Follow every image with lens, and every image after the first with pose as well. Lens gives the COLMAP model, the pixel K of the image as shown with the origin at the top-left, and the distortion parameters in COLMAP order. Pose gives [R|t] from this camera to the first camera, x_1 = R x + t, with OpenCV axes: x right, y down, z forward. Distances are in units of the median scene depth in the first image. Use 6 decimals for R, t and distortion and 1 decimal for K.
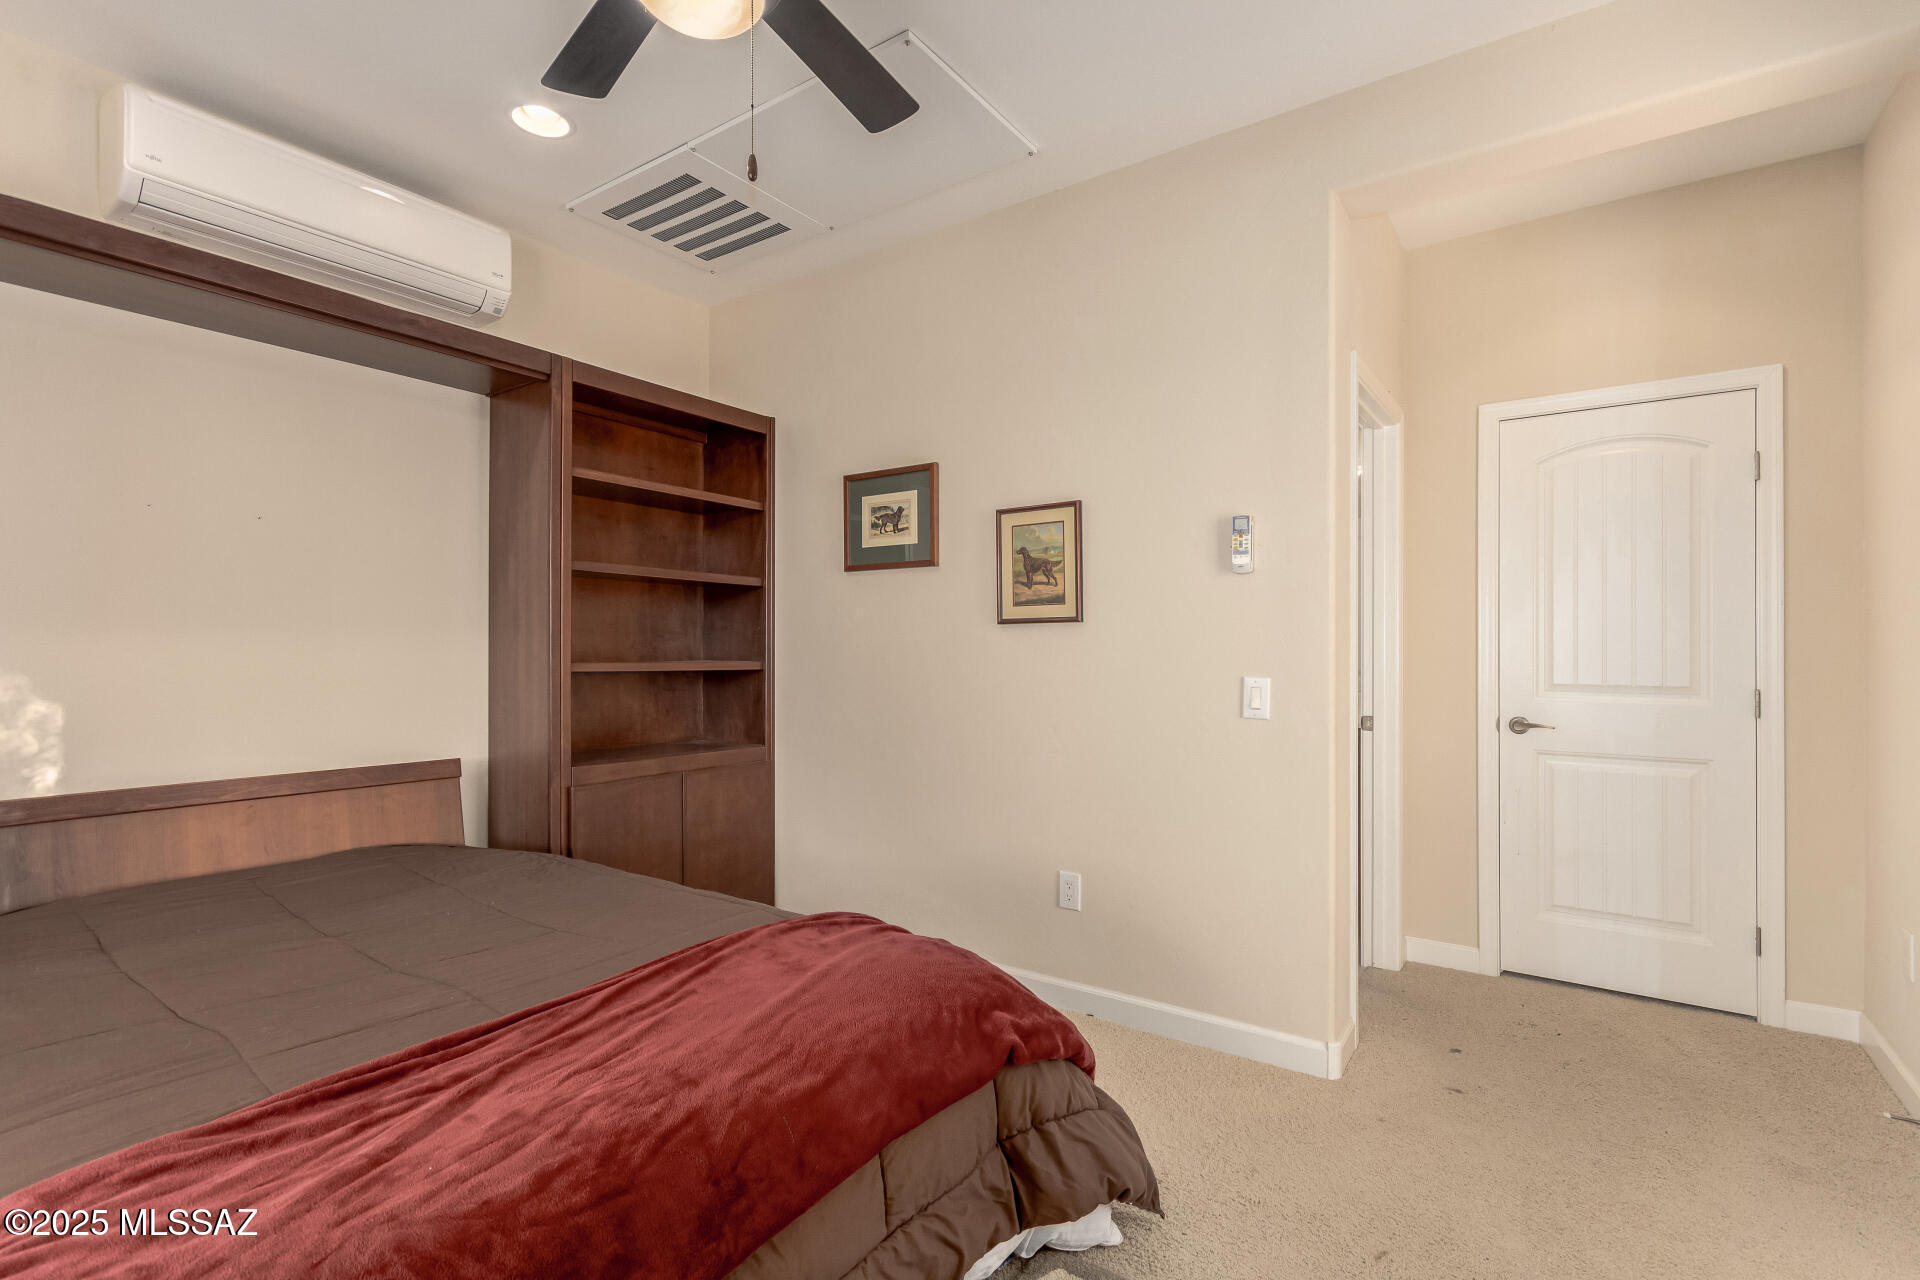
lens RADIAL K [[892.4, 0, 973.8], [0, 892.4, 647.1], [0, 0, 1]] dist [-0.008351, 0.000792]
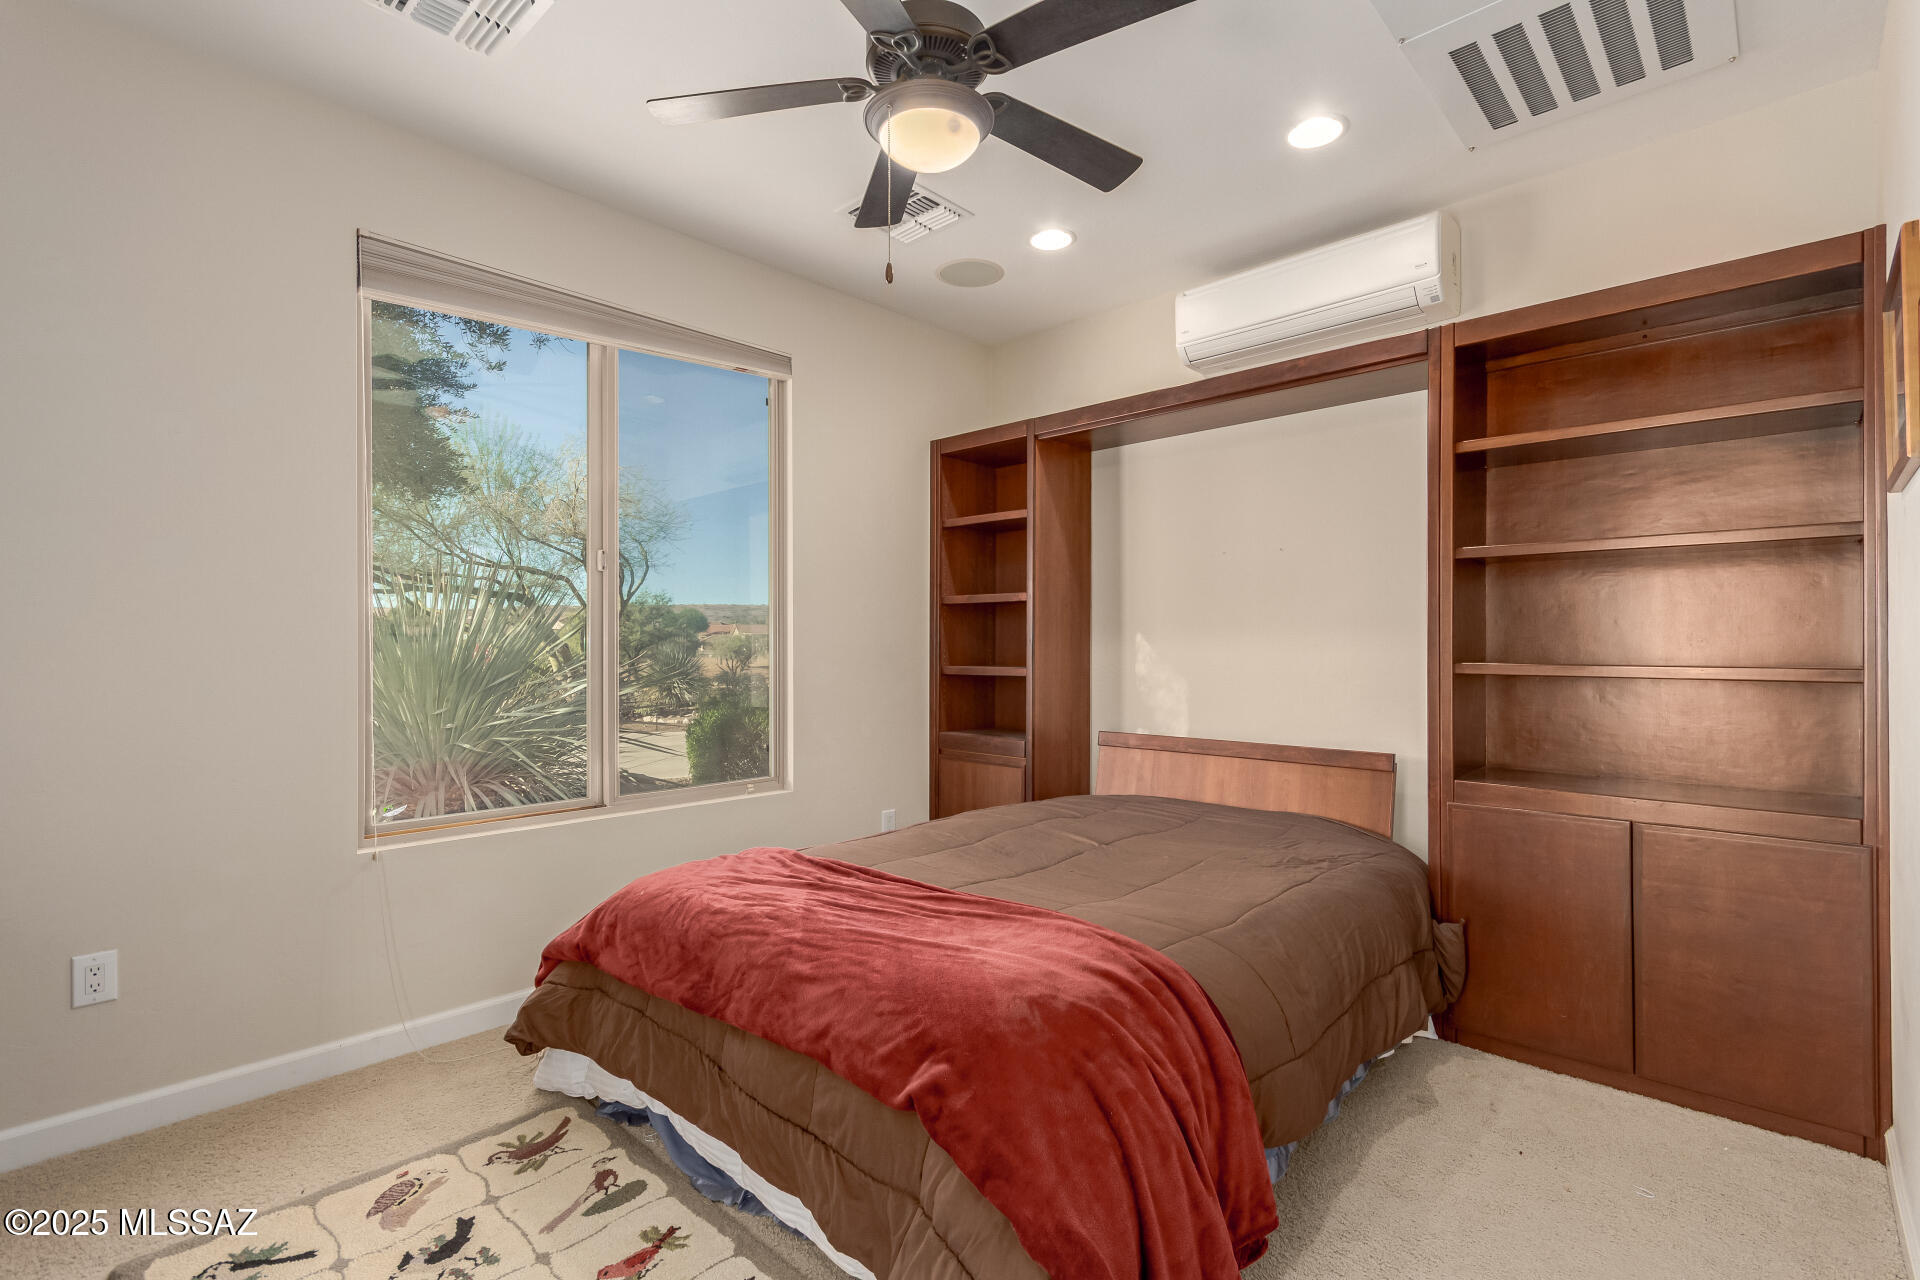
lens RADIAL K [[892.4, 0, 977.6], [0, 892.4, 645.8], [0, 0, 1]] dist [-0.008351, 0.000792]
pose [[-0.161788, -0.005836, -0.986808, 0.938129], [0.006542, 0.999954, -0.006986, 0.006434], [0.986804, -0.007586, -0.161743, 1.251926]]
